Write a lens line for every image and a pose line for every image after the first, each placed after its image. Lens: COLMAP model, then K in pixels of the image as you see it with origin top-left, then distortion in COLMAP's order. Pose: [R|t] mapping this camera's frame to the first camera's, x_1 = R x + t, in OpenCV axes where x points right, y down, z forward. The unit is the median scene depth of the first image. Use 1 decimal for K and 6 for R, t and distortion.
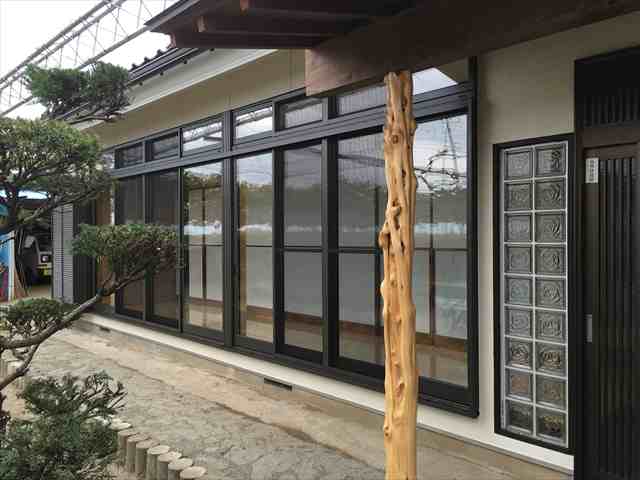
lens RADIAL K [[544.4, 0, 316.1], [0, 544.4, 241.4], [0, 0, 1]] dist [0.034203, -0.012636]
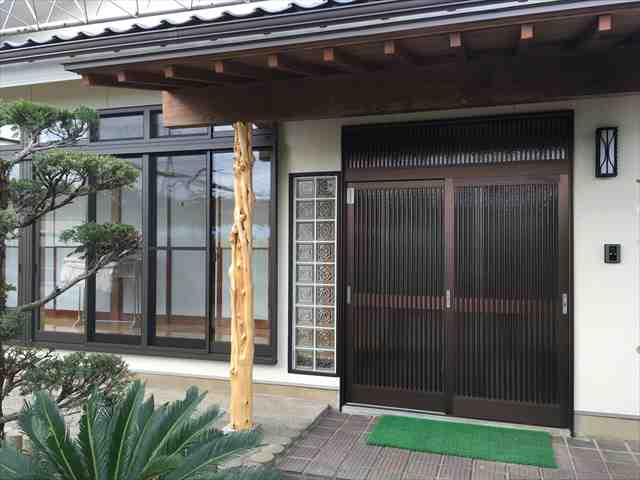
lens RADIAL K [[544.4, 0, 316.1], [0, 544.4, 241.4], [0, 0, 1]] dist [0.034203, -0.012636]
pose [[0.872785, 0.009079, 0.488021, -0.341501], [-0.004084, 0.999928, -0.011298, 0.020359], [-0.488088, 0.007868, 0.872759, -0.316995]]
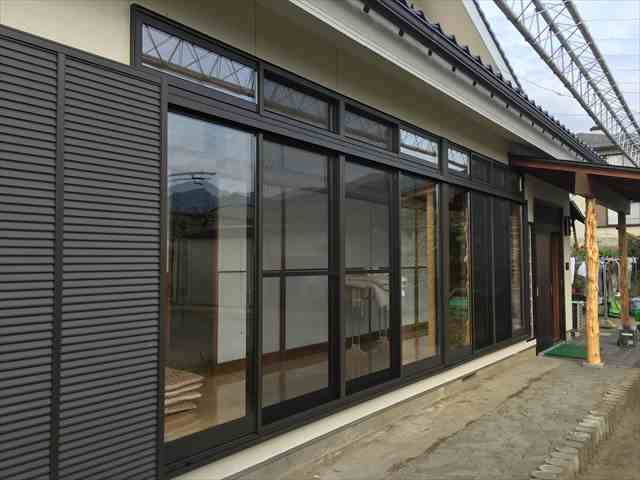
lens RADIAL K [[544.4, 0, 316.1], [0, 544.4, 241.4], [0, 0, 1]] dist [0.034203, -0.012636]
pose [[-0.179918, 0.041092, 0.982823, -1.993470], [0.011652, 0.999146, -0.039641, -0.003089], [-0.983613, 0.004320, -0.180243, 2.502218]]
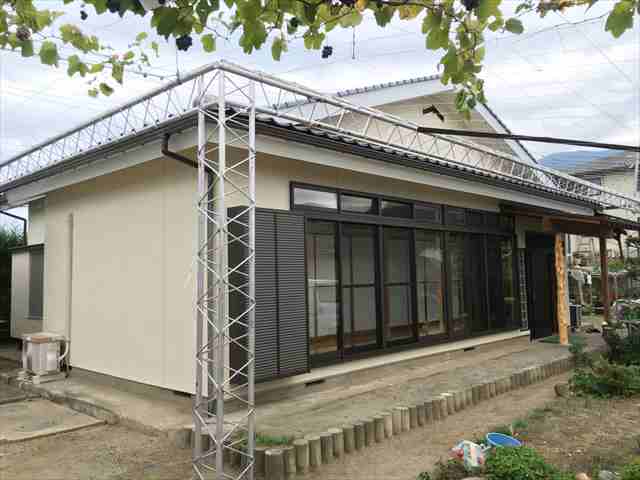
lens RADIAL K [[544.4, 0, 316.1], [0, 544.4, 241.4], [0, 0, 1]] dist [0.034203, -0.012636]
pose [[-0.055511, 0.075112, 0.995629, -3.319838], [0.032881, 0.996763, -0.073365, -0.006559], [-0.997917, 0.028665, -0.057801, 2.664145]]
